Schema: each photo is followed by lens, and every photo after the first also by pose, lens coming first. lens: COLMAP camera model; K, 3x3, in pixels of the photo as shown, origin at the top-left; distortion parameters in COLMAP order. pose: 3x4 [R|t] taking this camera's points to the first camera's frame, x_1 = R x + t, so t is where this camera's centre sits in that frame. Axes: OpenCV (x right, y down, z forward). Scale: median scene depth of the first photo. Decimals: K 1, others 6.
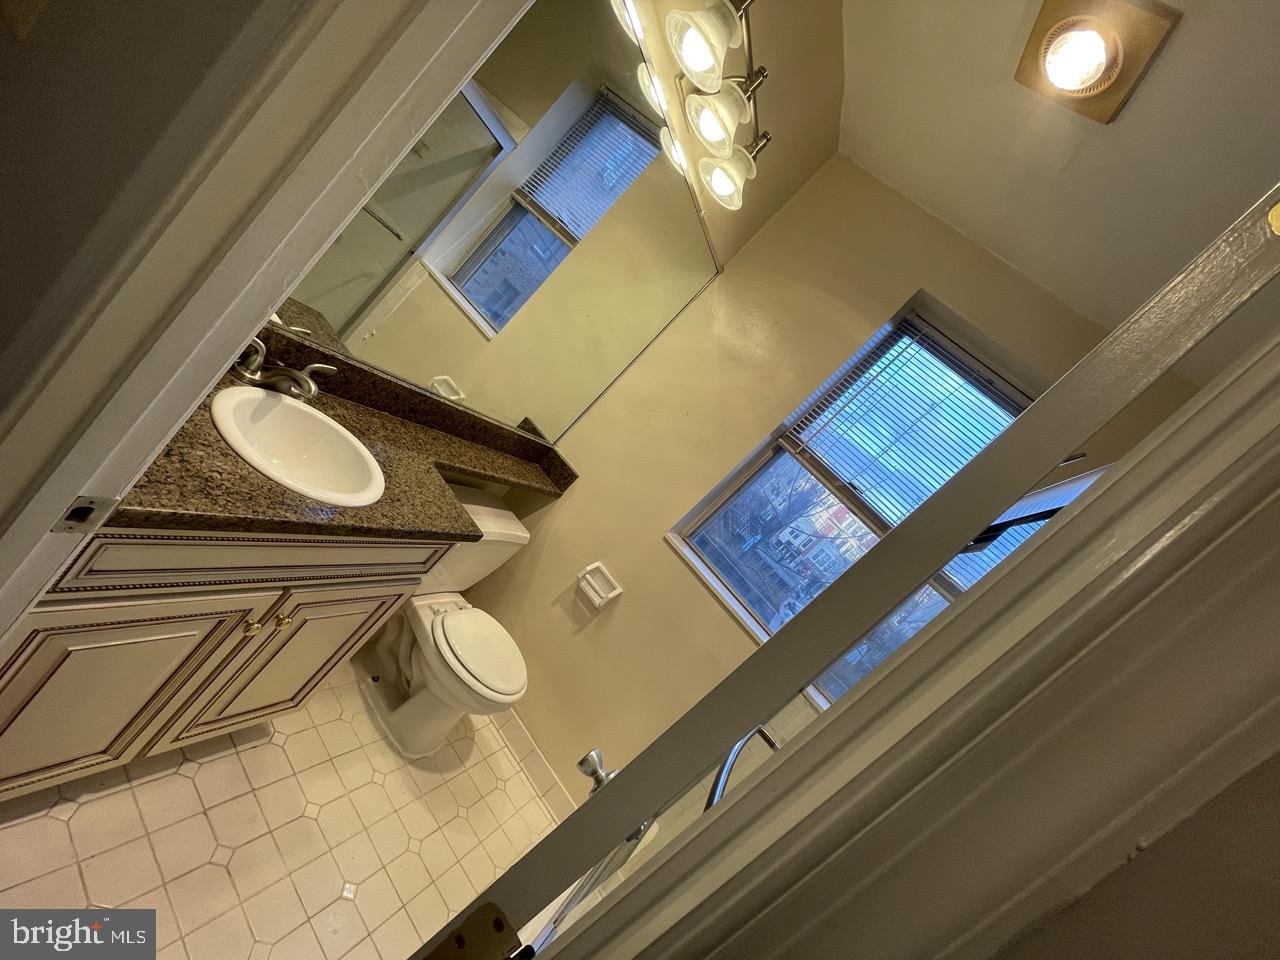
lens RADIAL K [[511.7, 0, 642.2], [0, 511.7, 481.9], [0, 0, 1]] dist [0.000295, -0.000804]
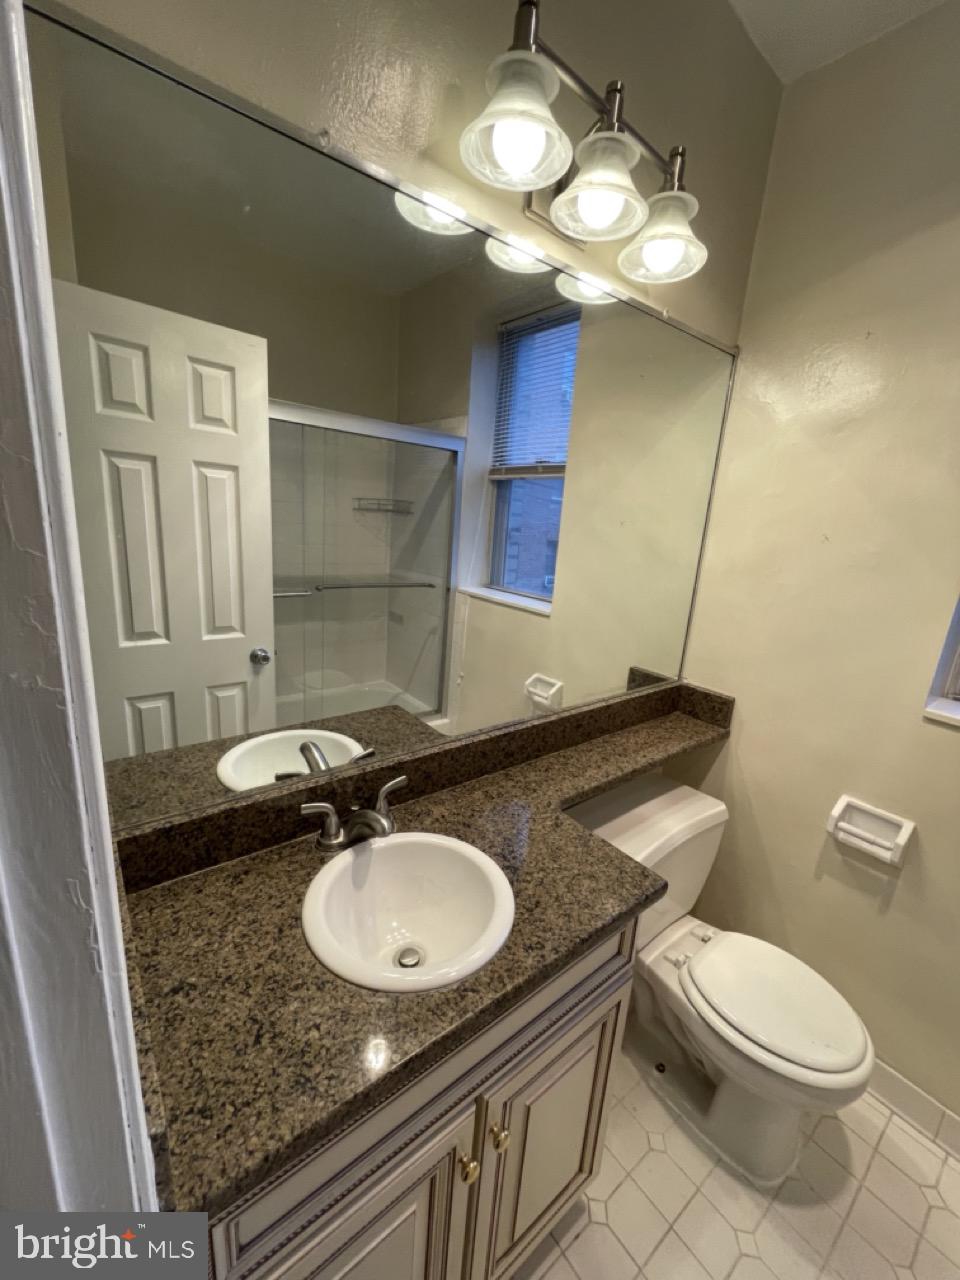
lens RADIAL K [[515.0, 0, 478.9], [0, 515.0, 642.7], [0, 0, 1]] dist [-0.000775, -0.000397]
pose [[0.689983, -0.562546, -0.455485, 0.008088], [0.494737, 0.825861, -0.270535, -0.095405], [0.528356, -0.038680, 0.848142, 0.290099]]
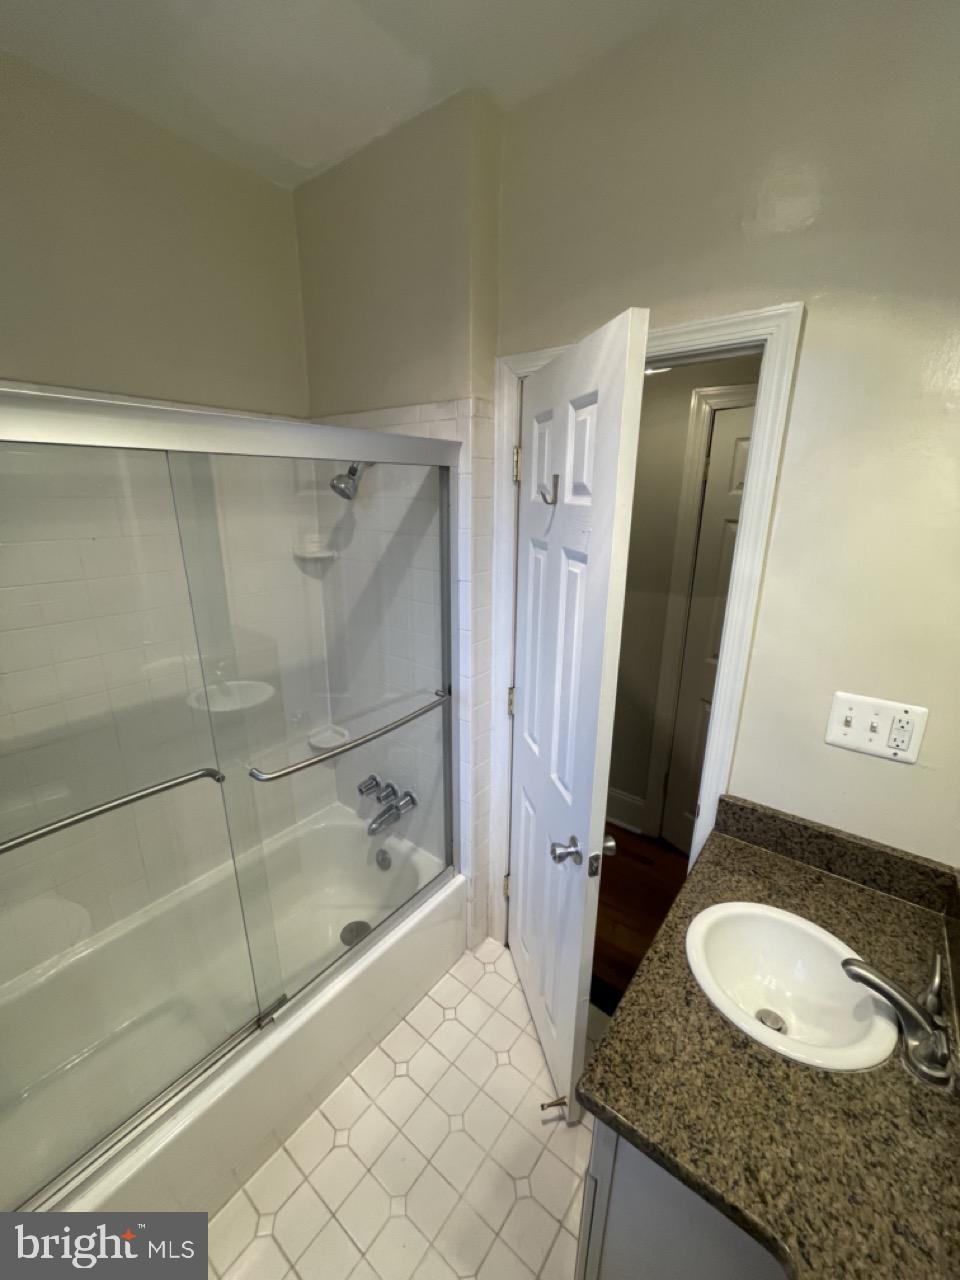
lens RADIAL K [[515.0, 0, 478.9], [0, 515.0, 642.7], [0, 0, 1]] dist [-0.000775, -0.000397]
pose [[-0.691639, -0.719572, -0.062064, 0.150995], [-0.645777, 0.577643, 0.499301, -0.386495], [-0.323432, 0.385415, -0.864203, 1.305200]]
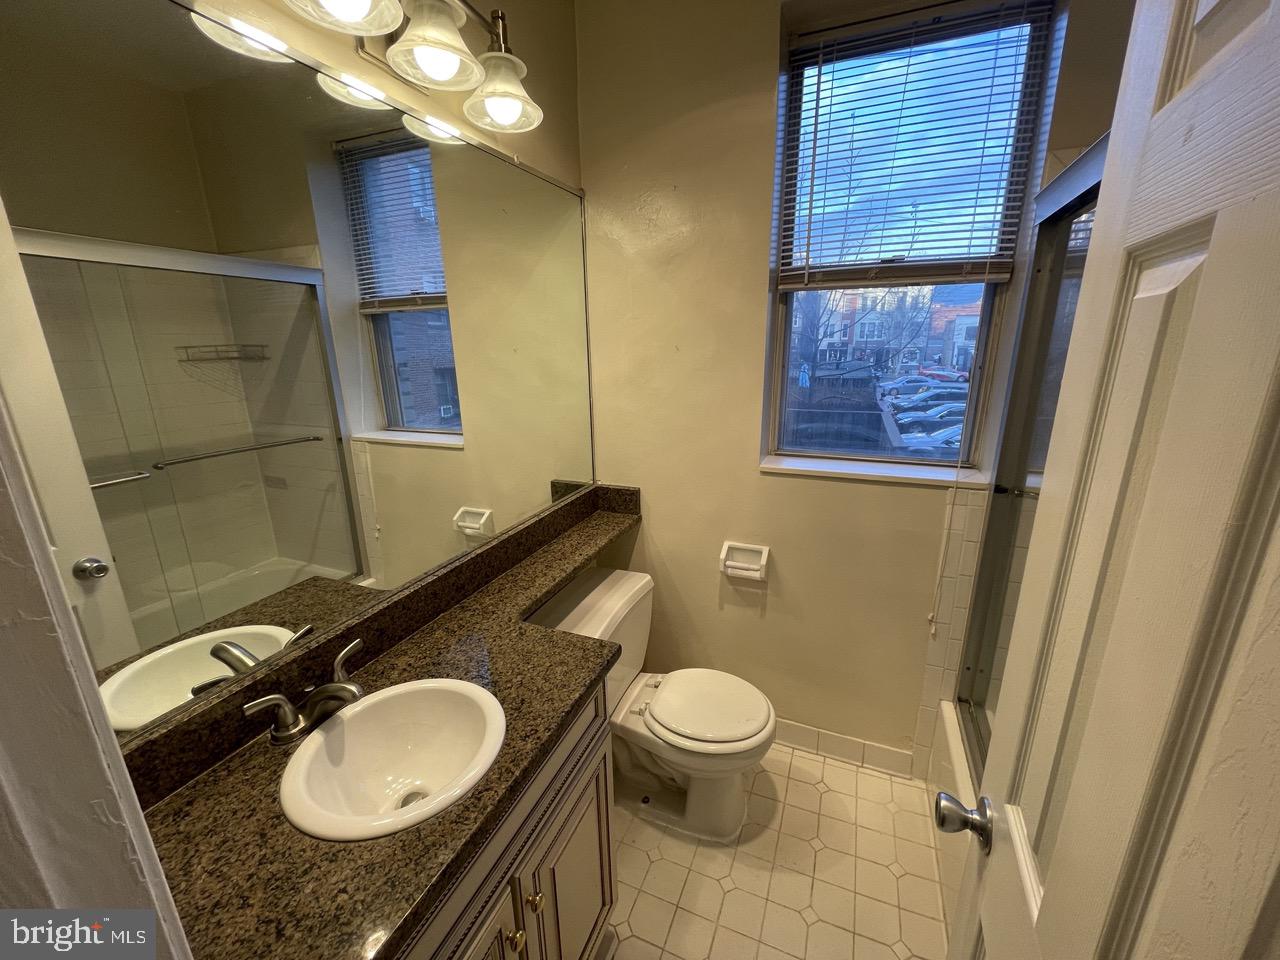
lens RADIAL K [[513.5, 0, 642.7], [0, 513.5, 482.4], [0, 0, 1]] dist [-0.001145, -0.000682]
pose [[0.697780, -0.702100, -0.141981, 0.021159], [0.713520, 0.698752, 0.051322, -0.096777], [0.063176, -0.137117, 0.988538, 0.200907]]
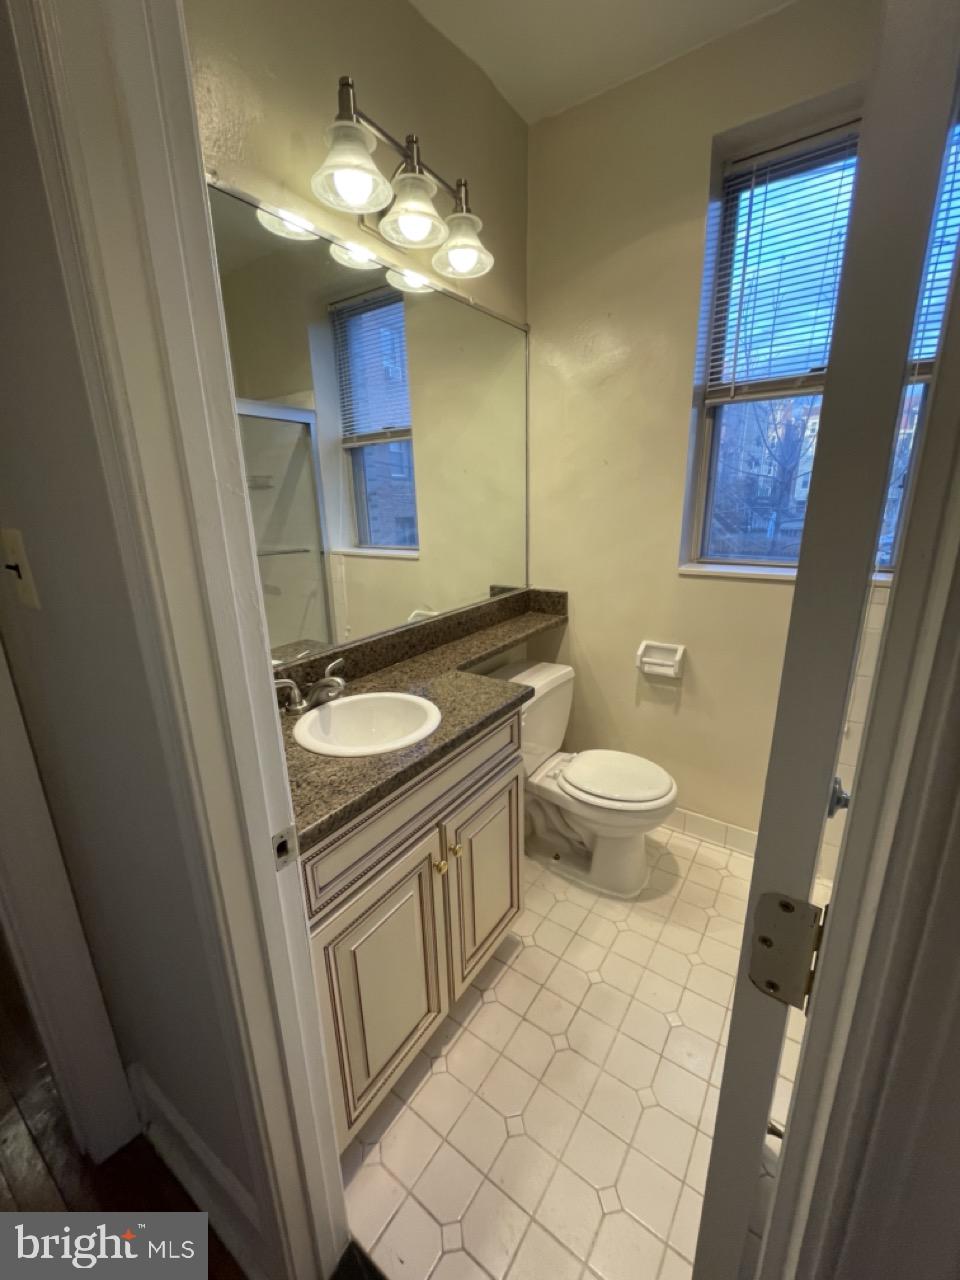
lens RADIAL K [[512.5, 0, 480.5], [0, 512.5, 640.6], [0, 0, 1]] dist [0.001594, -0.000314]
pose [[0.685275, -0.665879, -0.294963, -0.015110], [0.674477, 0.733048, -0.087873, 0.051754], [0.274734, -0.138729, 0.951460, -0.003784]]
